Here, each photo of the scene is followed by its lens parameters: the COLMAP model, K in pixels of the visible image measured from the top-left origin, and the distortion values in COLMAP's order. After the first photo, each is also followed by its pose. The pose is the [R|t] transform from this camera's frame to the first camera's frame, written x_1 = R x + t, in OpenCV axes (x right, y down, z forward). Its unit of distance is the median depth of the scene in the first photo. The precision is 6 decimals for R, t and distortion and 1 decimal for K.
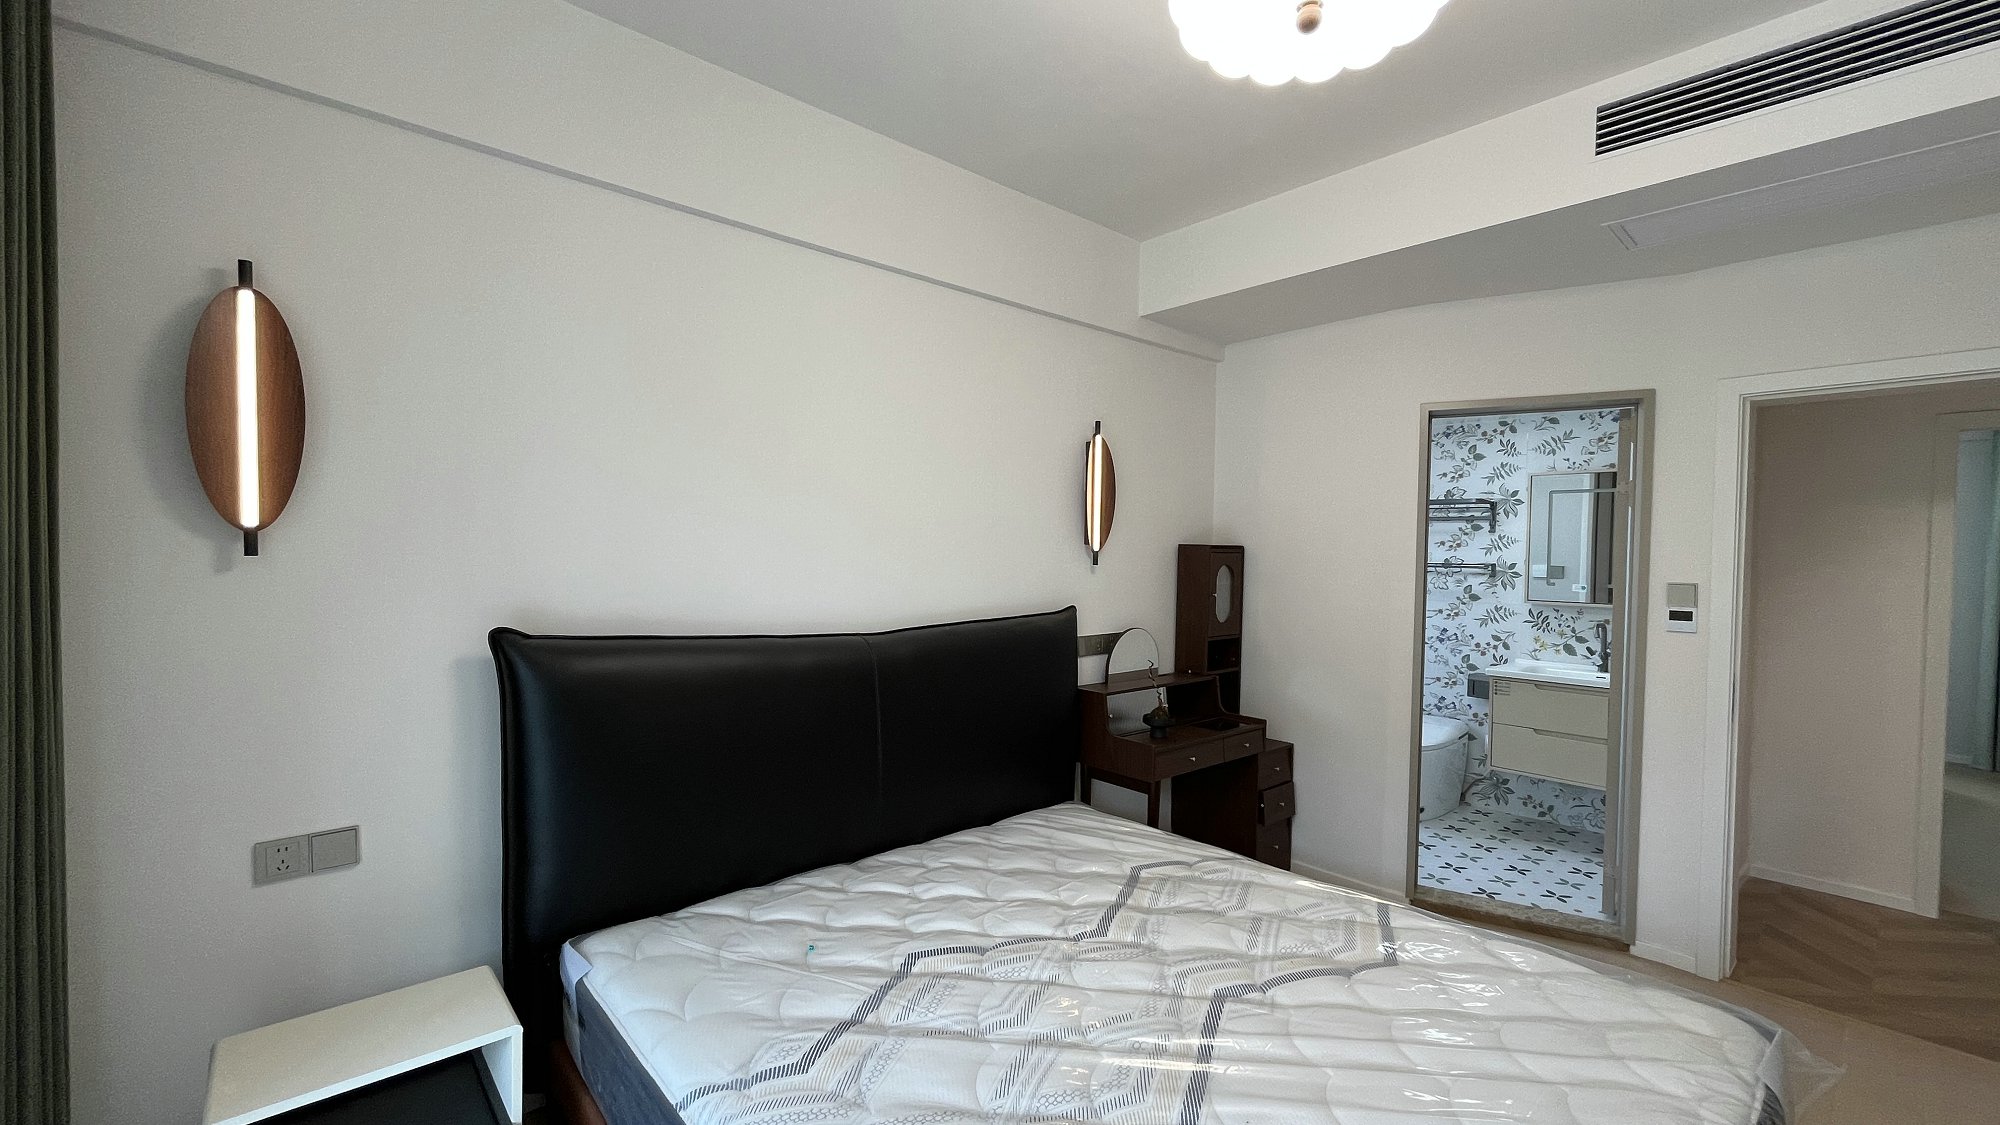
lens RADIAL K [[817.0, 0, 1000.0], [0, 817.0, 562.5], [0, 0, 1]] dist [-0.000788, -0.000208]
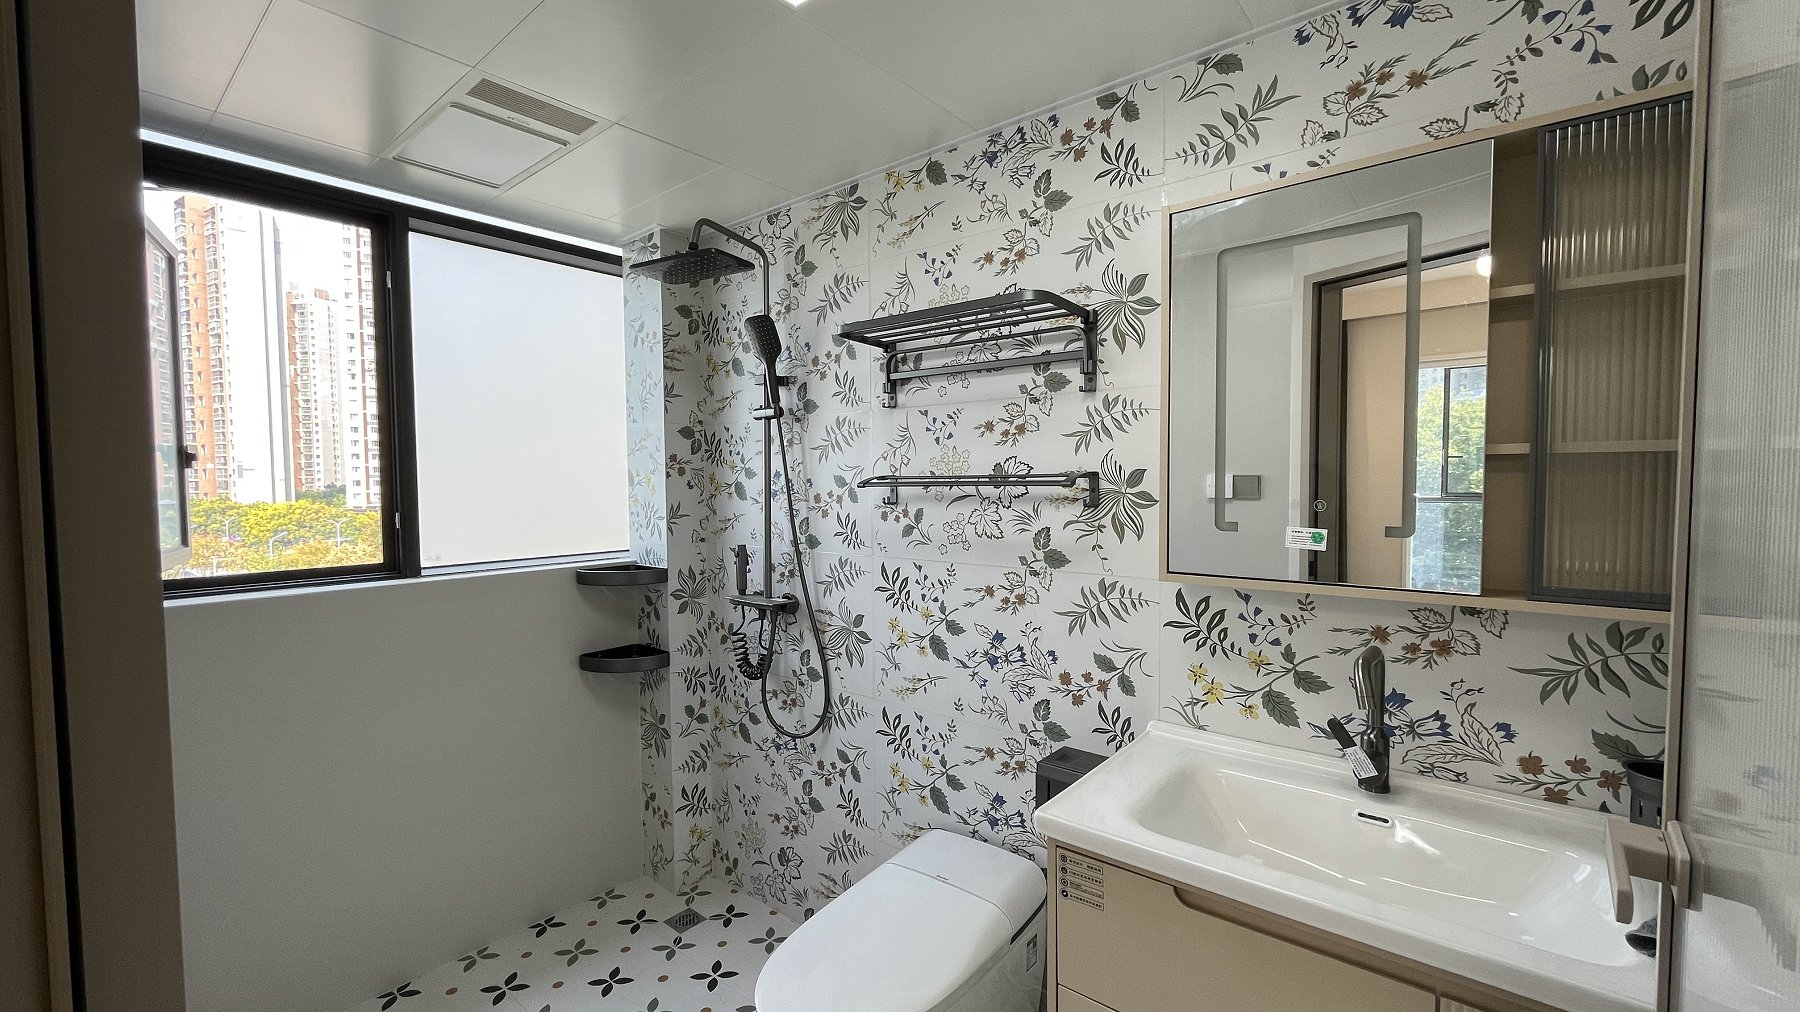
lens RADIAL K [[735.3, 0, 900.0], [0, 735.3, 506.0], [0, 0, 1]] dist [-0.000788, -0.000208]
pose [[0.988210, -0.034799, 0.149100, 0.461077], [0.030699, 0.999087, 0.029714, 0.004219], [-0.149998, -0.024787, 0.988376, 0.669290]]
